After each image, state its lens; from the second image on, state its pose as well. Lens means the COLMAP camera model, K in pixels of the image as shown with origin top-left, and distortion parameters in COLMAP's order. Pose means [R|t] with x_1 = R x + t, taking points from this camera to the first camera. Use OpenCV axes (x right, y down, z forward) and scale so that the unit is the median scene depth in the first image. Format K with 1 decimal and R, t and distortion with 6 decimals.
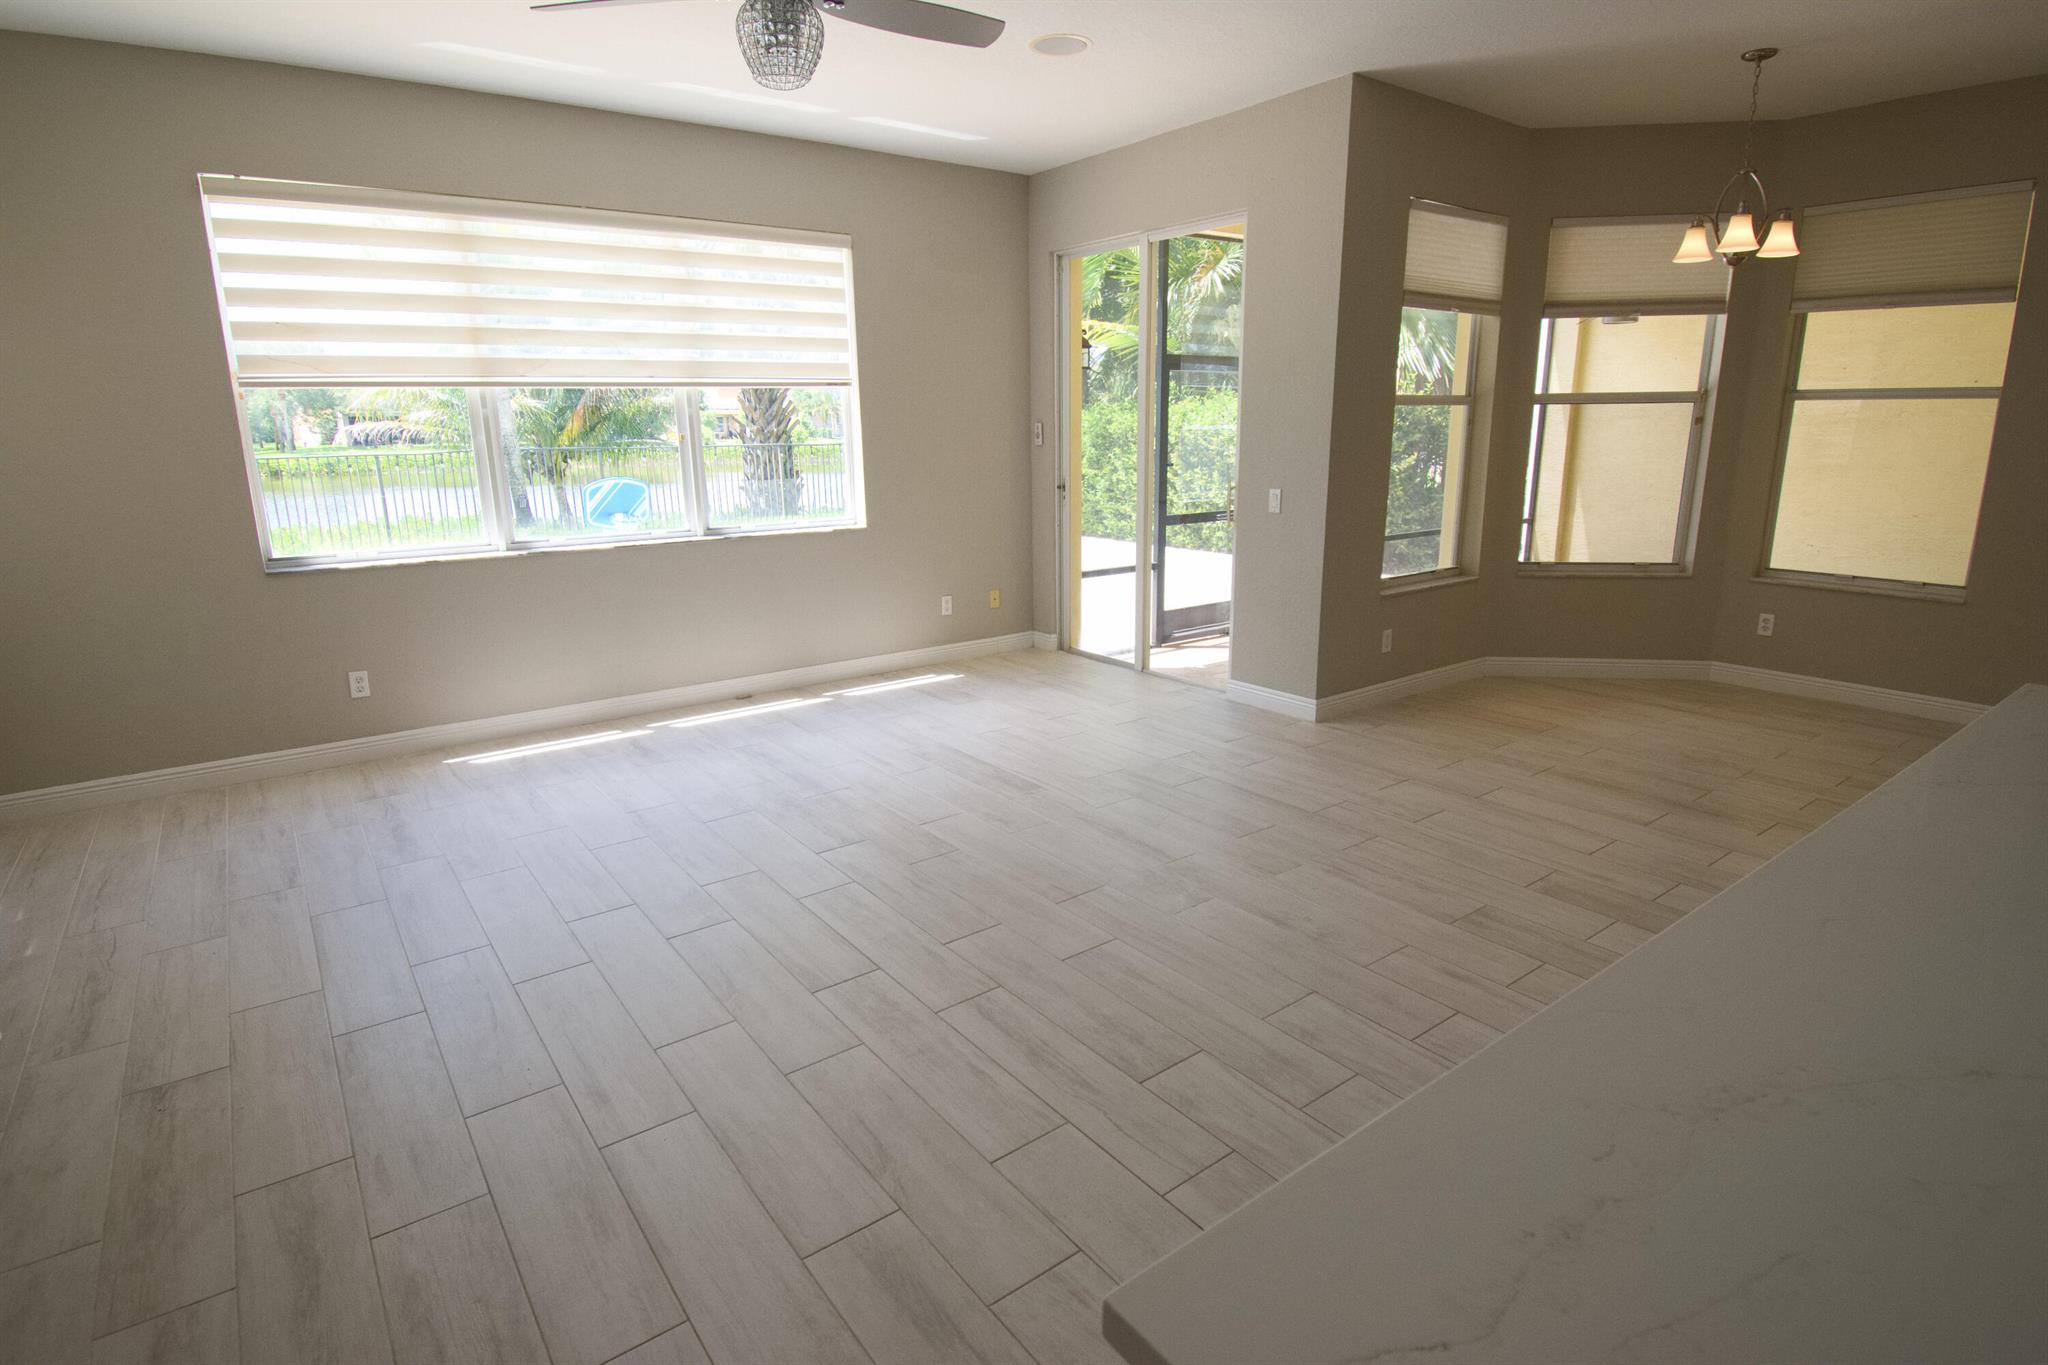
lens RADIAL K [[1044.5, 0, 1028.1], [0, 1044.5, 675.4], [0, 0, 1]] dist [0.014197, -0.024530]
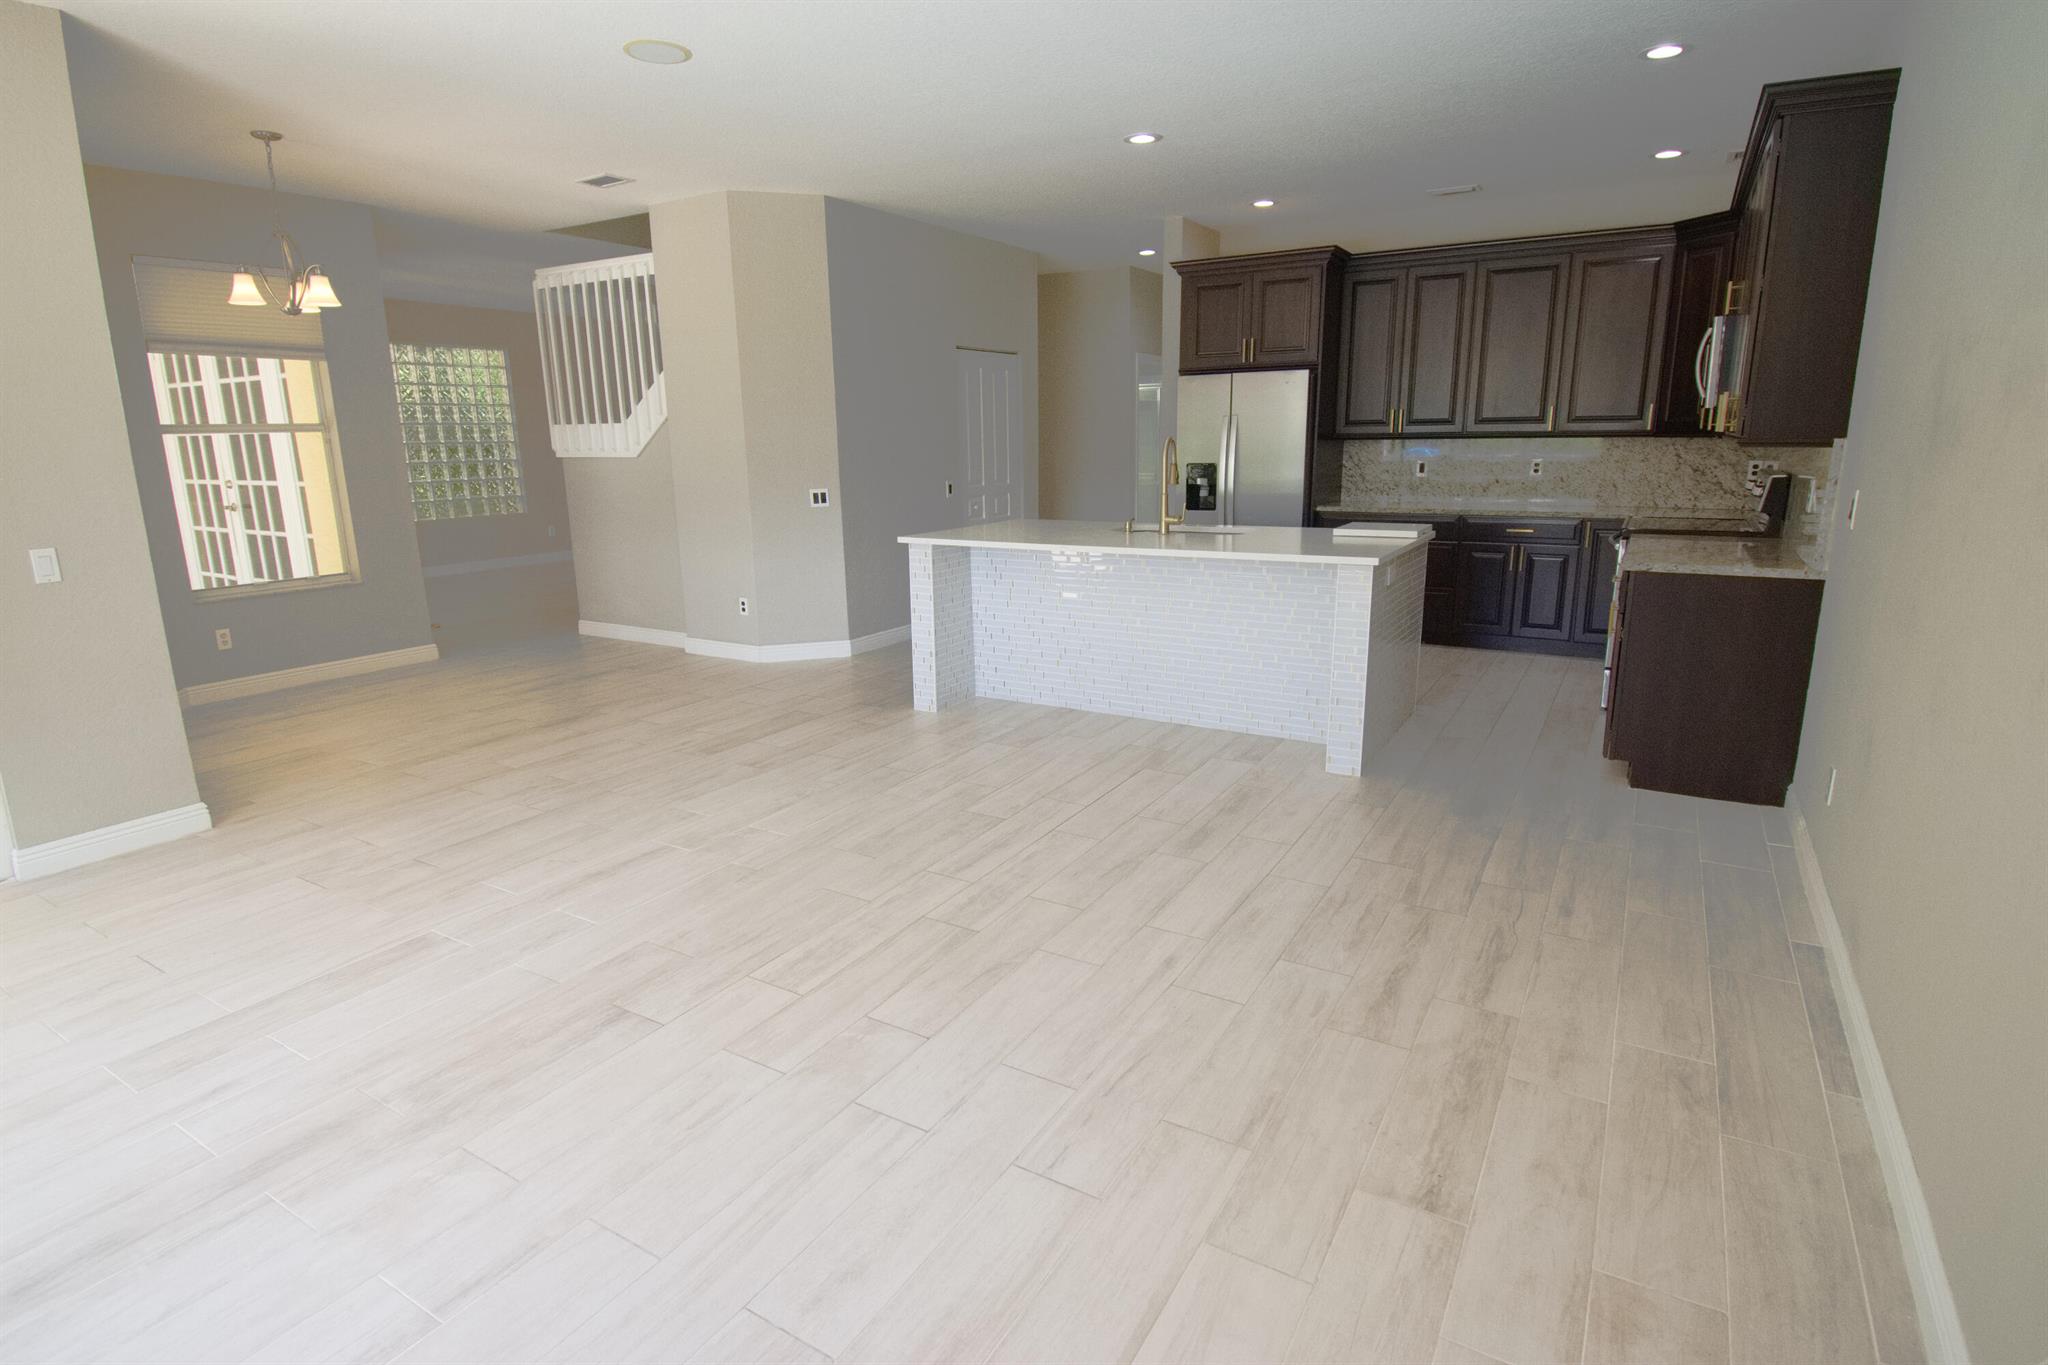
lens RADIAL K [[1044.5, 0, 1023.6], [0, 1044.5, 675.6], [0, 0, 1]] dist [0.014197, -0.024530]
pose [[-0.378058, -0.191435, 0.905773, -0.905722], [0.237414, 0.925620, 0.294724, -0.207807], [-0.894822, 0.326466, -0.304488, 0.915561]]
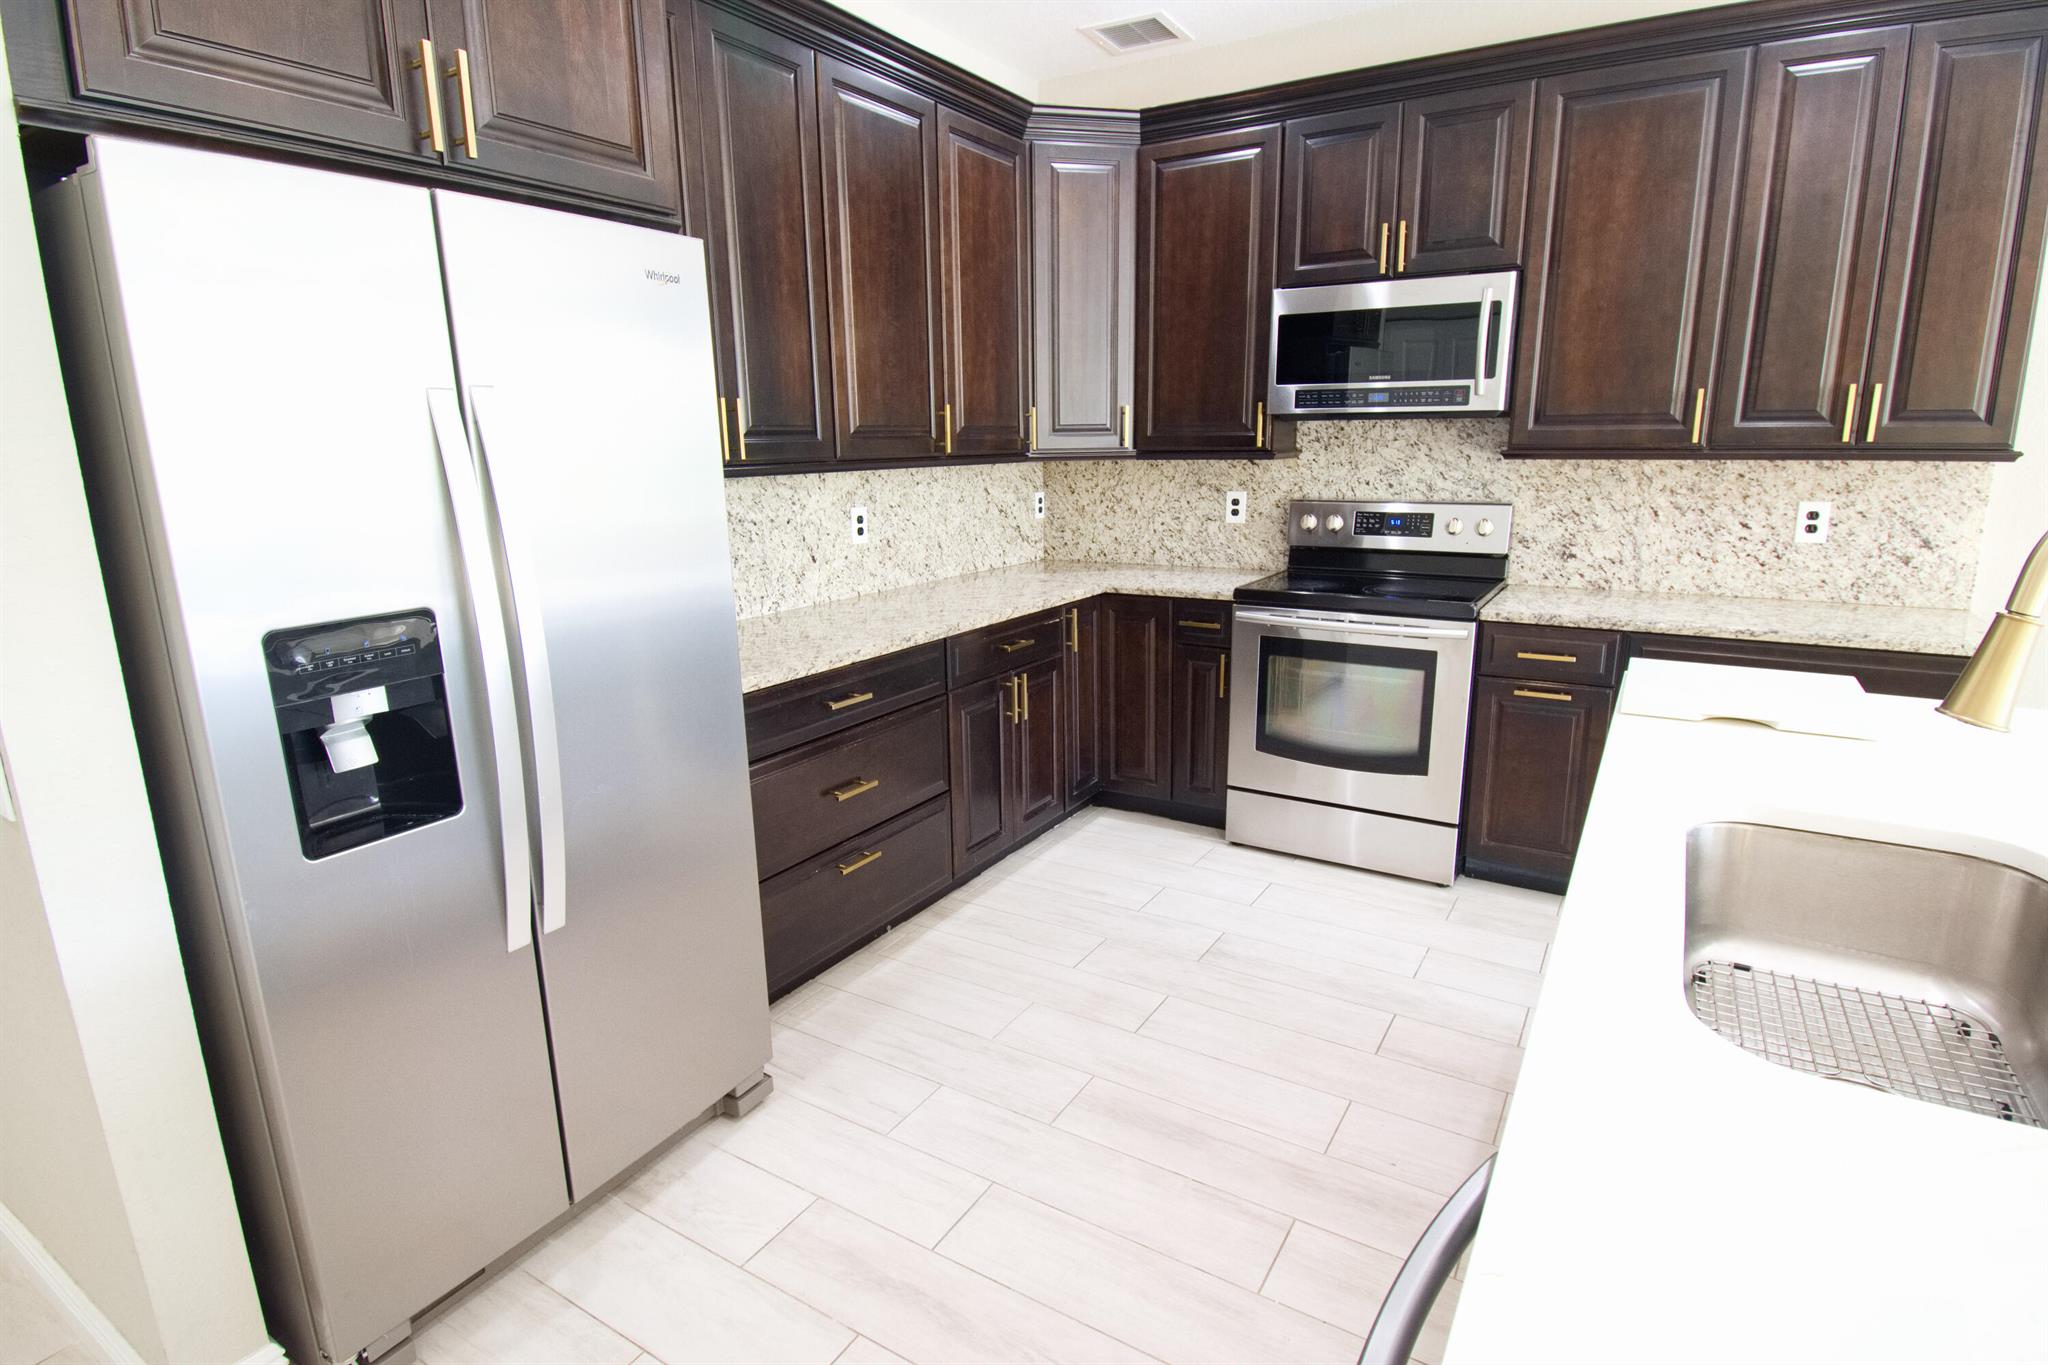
lens RADIAL K [[1044.5, 0, 1025.0], [0, 1044.5, 677.3], [0, 0, 1]] dist [0.014197, -0.024530]
pose [[-0.929787, 0.109165, -0.351539, 0.762389], [-0.059914, 0.897396, 0.437139, -0.084212], [0.363190, 0.427508, -0.827847, 0.302571]]
